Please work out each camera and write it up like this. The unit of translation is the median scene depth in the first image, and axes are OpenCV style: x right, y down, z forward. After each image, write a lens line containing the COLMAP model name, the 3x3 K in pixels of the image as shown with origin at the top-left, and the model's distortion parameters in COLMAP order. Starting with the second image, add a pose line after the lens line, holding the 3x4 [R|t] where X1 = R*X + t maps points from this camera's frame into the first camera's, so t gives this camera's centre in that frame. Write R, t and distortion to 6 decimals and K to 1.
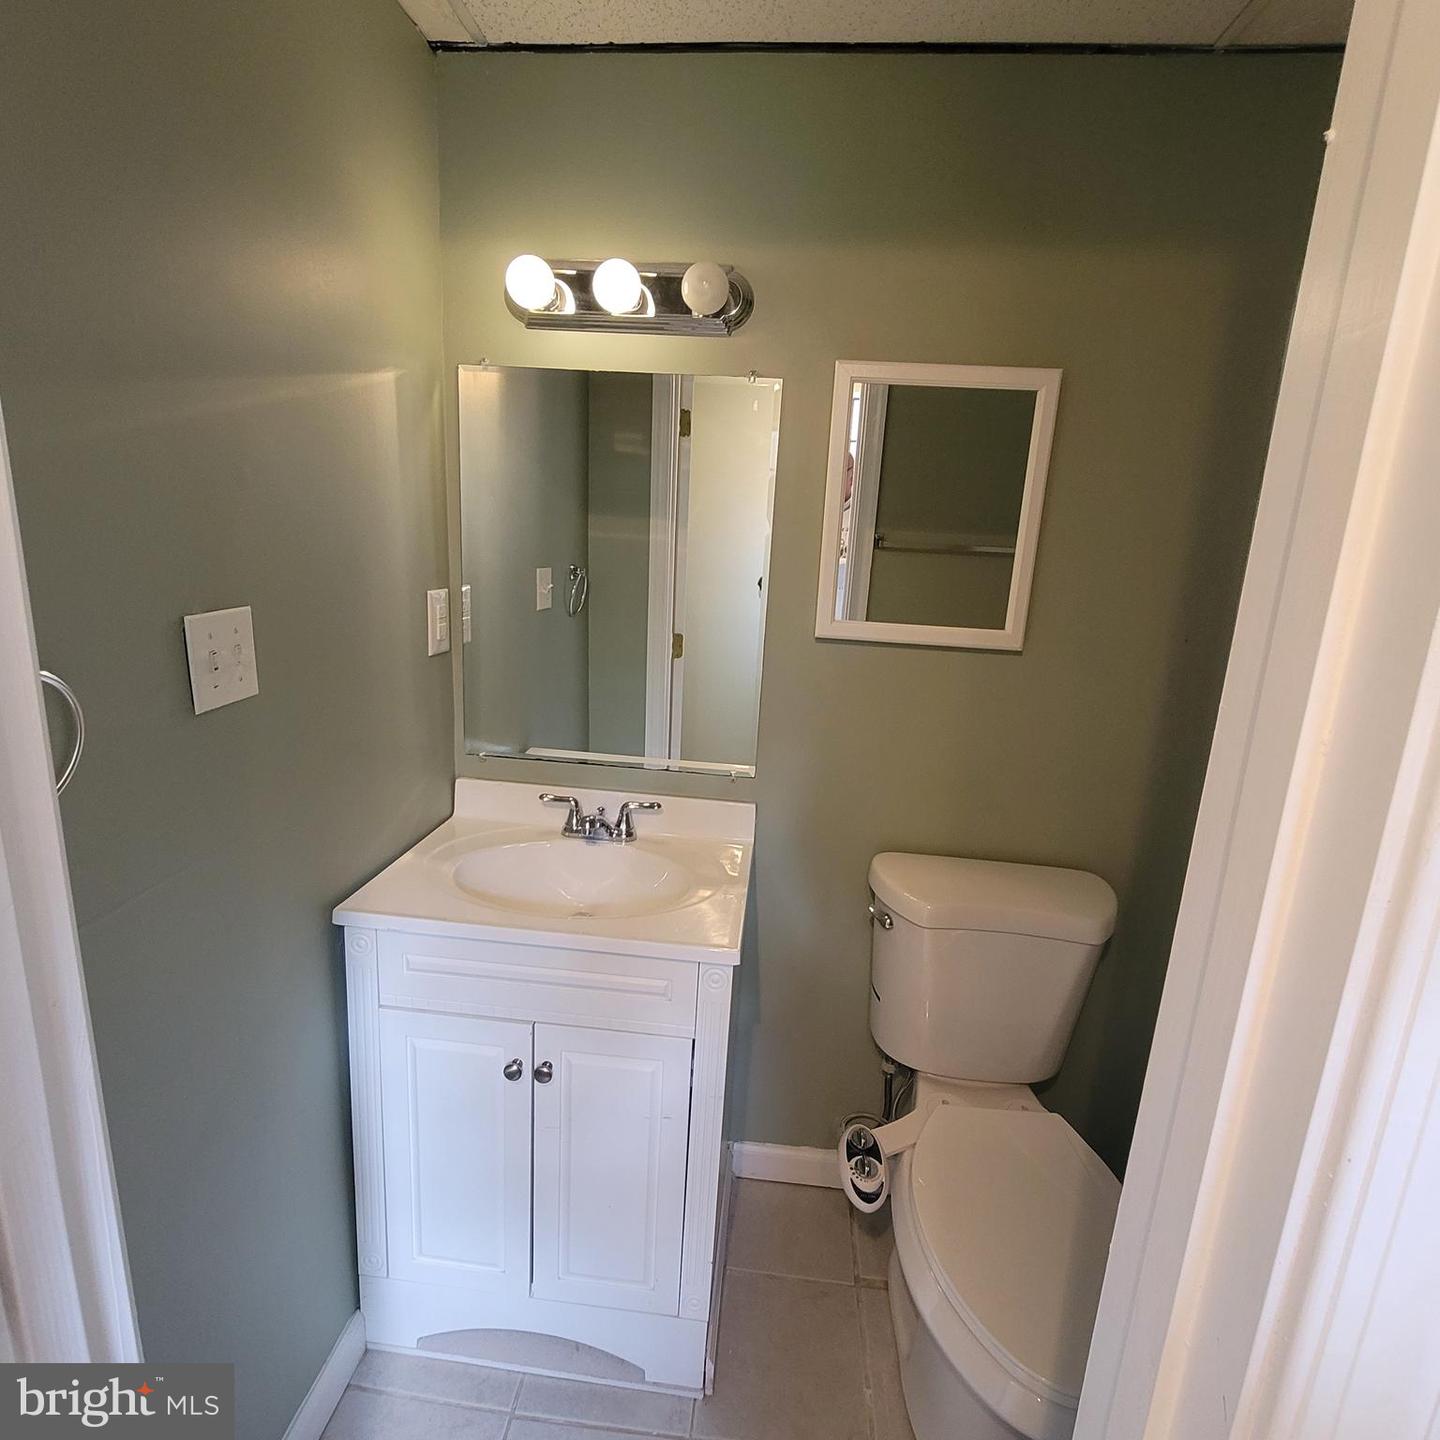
lens RADIAL K [[792.8, 0, 720.0], [0, 792.8, 720.0], [0, 0, 1]] dist [0.000351, 0.002053]
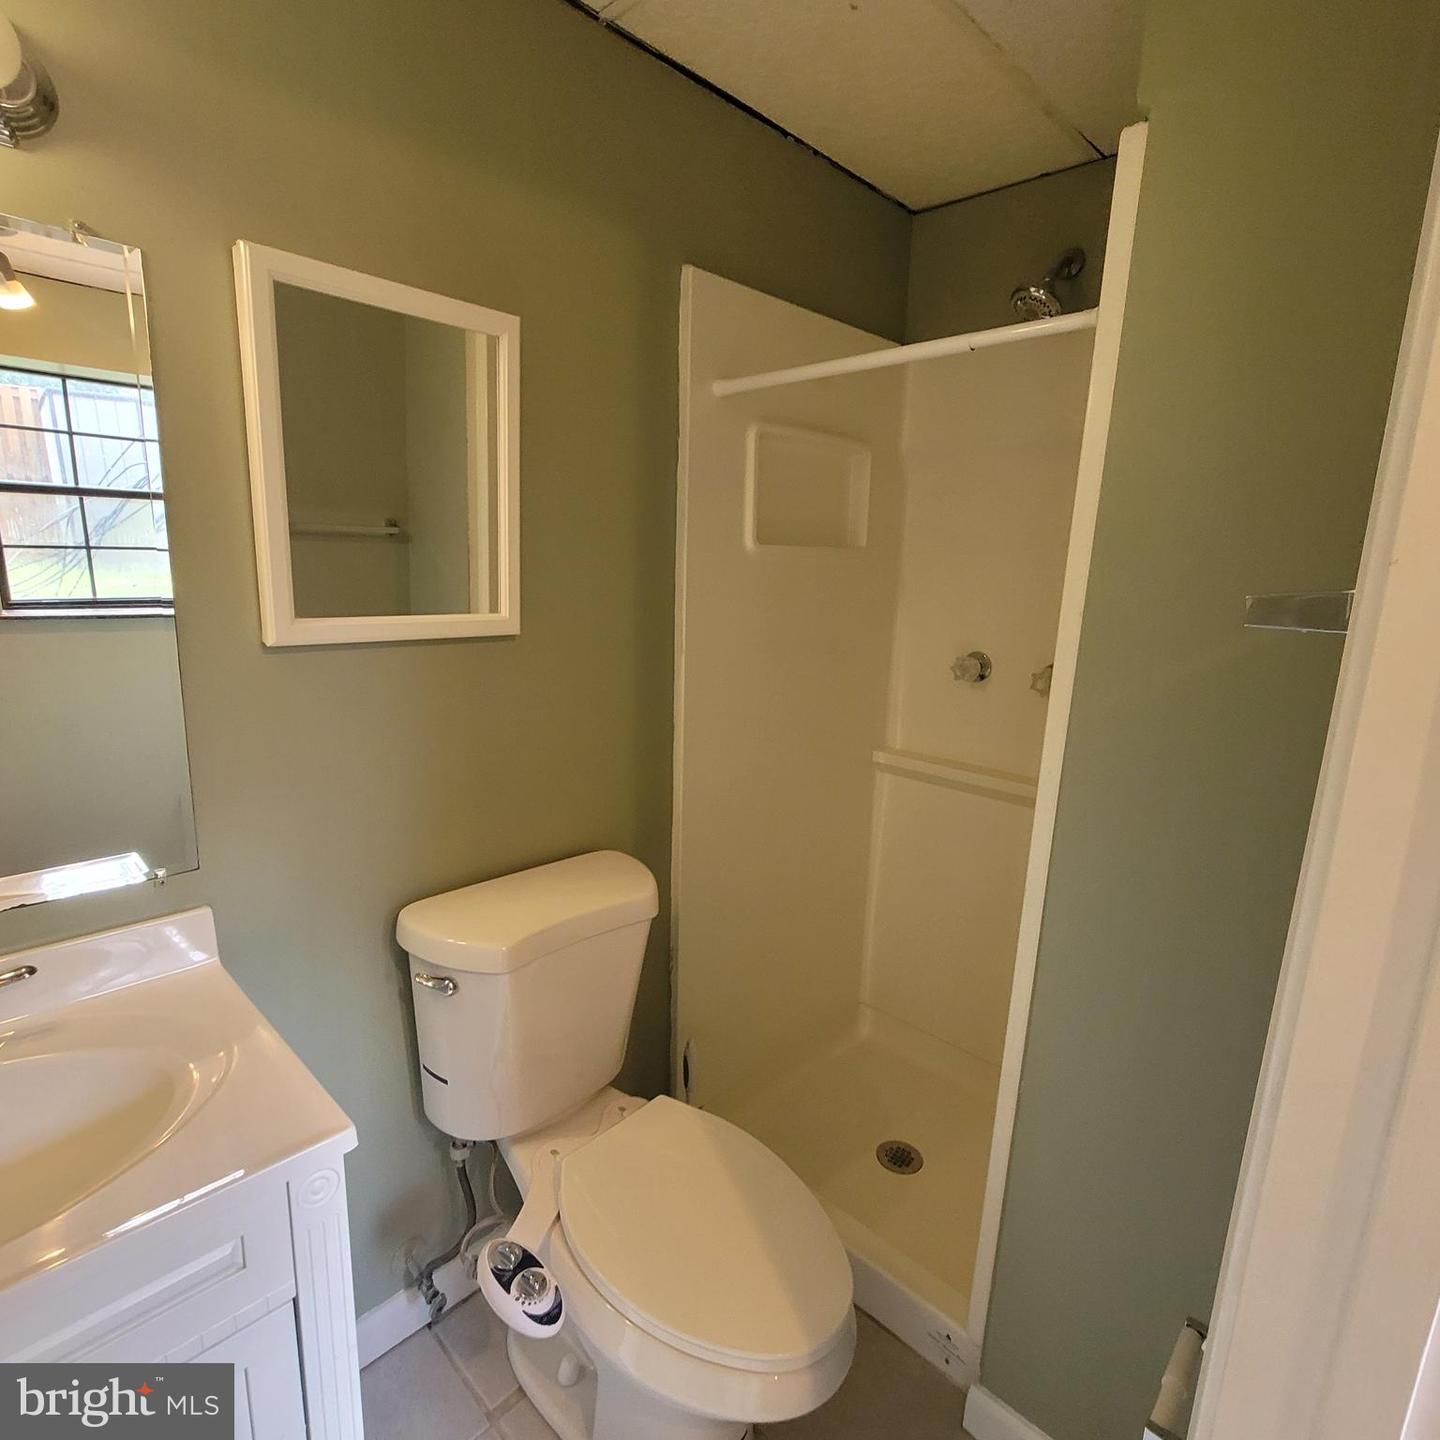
lens RADIAL K [[803.9, 0, 720.0], [0, 803.9, 720.0], [0, 0, 1]] dist [-0.003669, -0.000568]
pose [[0.623788, -0.185818, 0.759184, -0.184791], [0.170016, 0.980329, 0.100252, -0.044791], [-0.762878, 0.066537, 0.643110, 0.252754]]
